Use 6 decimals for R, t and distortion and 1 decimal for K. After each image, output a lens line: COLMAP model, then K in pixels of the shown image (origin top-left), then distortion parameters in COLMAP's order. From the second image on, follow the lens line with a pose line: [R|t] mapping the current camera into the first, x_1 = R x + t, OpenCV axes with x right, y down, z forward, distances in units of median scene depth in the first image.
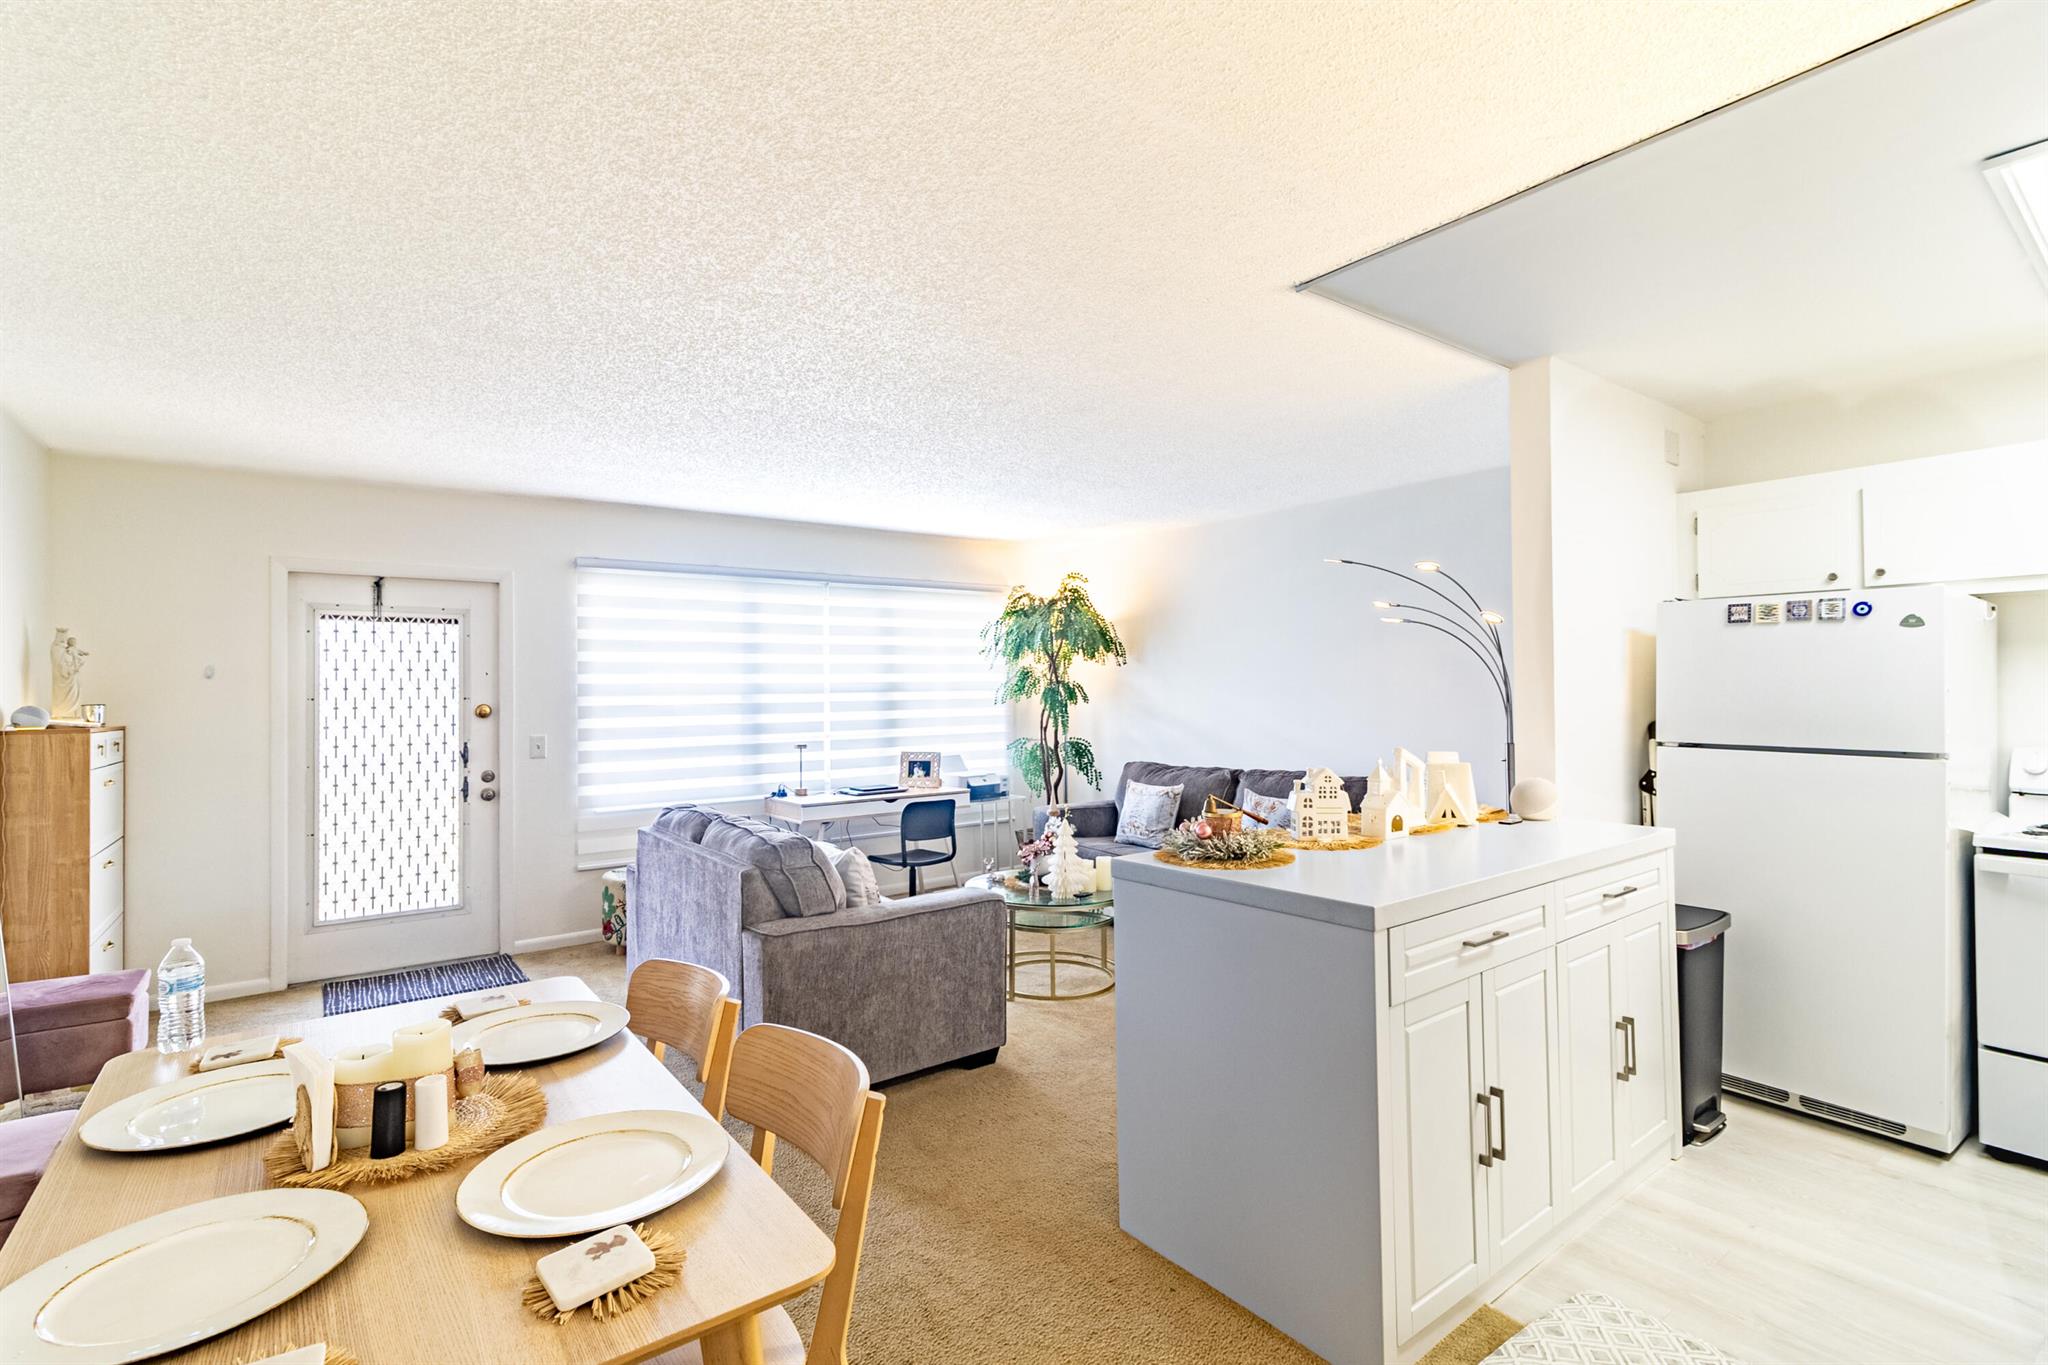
lens RADIAL K [[940.7, 0, 1027.6], [0, 940.7, 686.6], [0, 0, 1]] dist [0.005841, 0.001136]
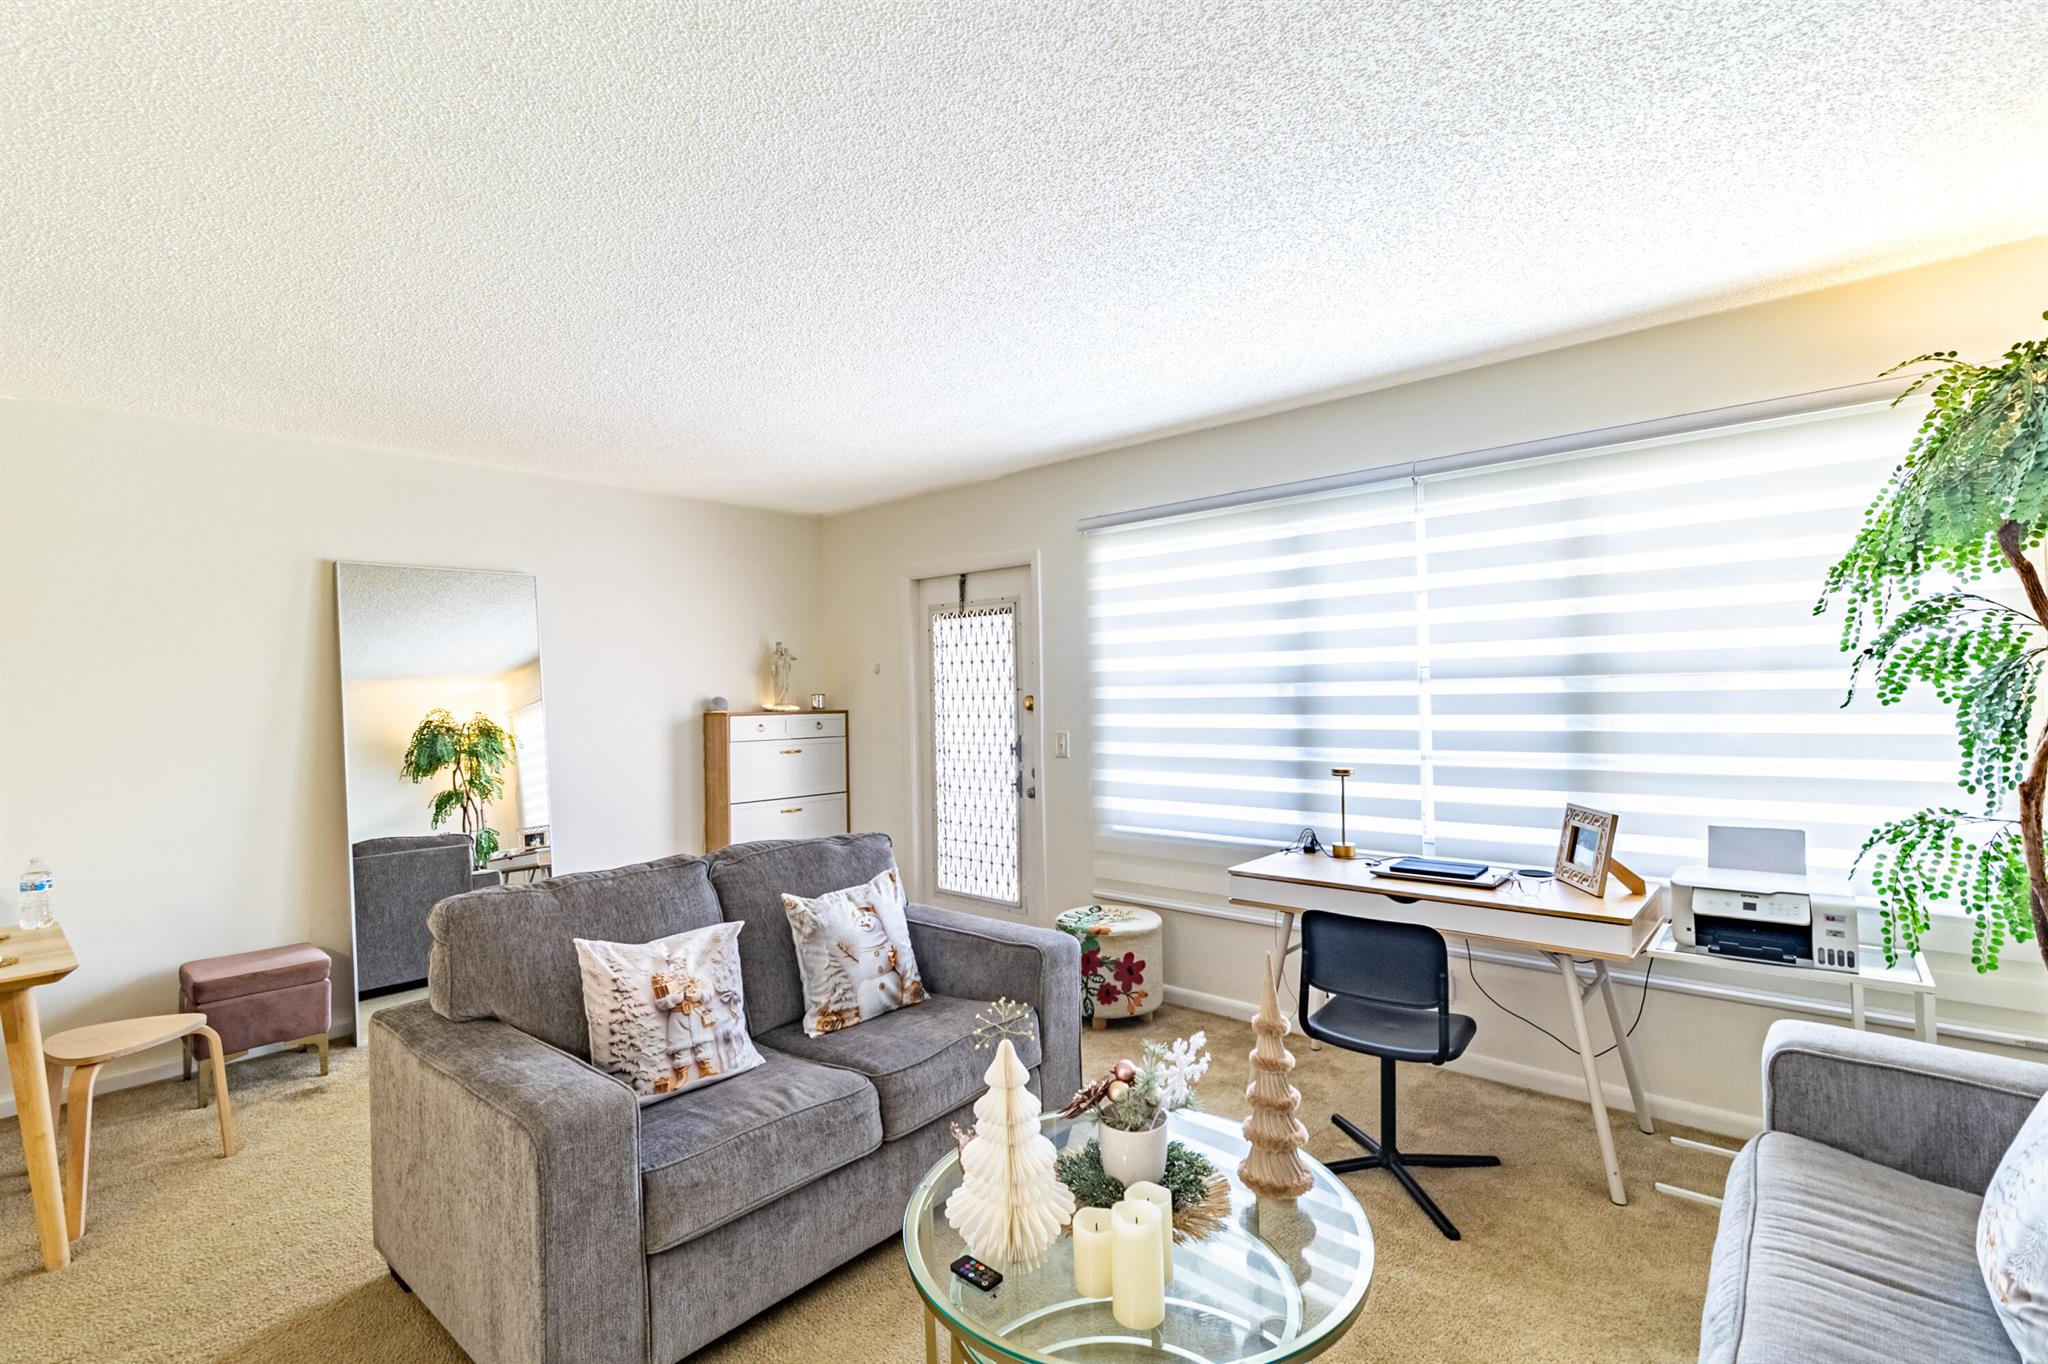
lens RADIAL K [[940.7, 0, 1022.7], [0, 940.7, 690.7], [0, 0, 1]] dist [0.005841, 0.001136]
pose [[0.206215, 0.006614, -0.978484, 0.333051], [0.020465, 0.999729, 0.011070, 0.003134], [0.978293, -0.022307, 0.206024, 0.792798]]
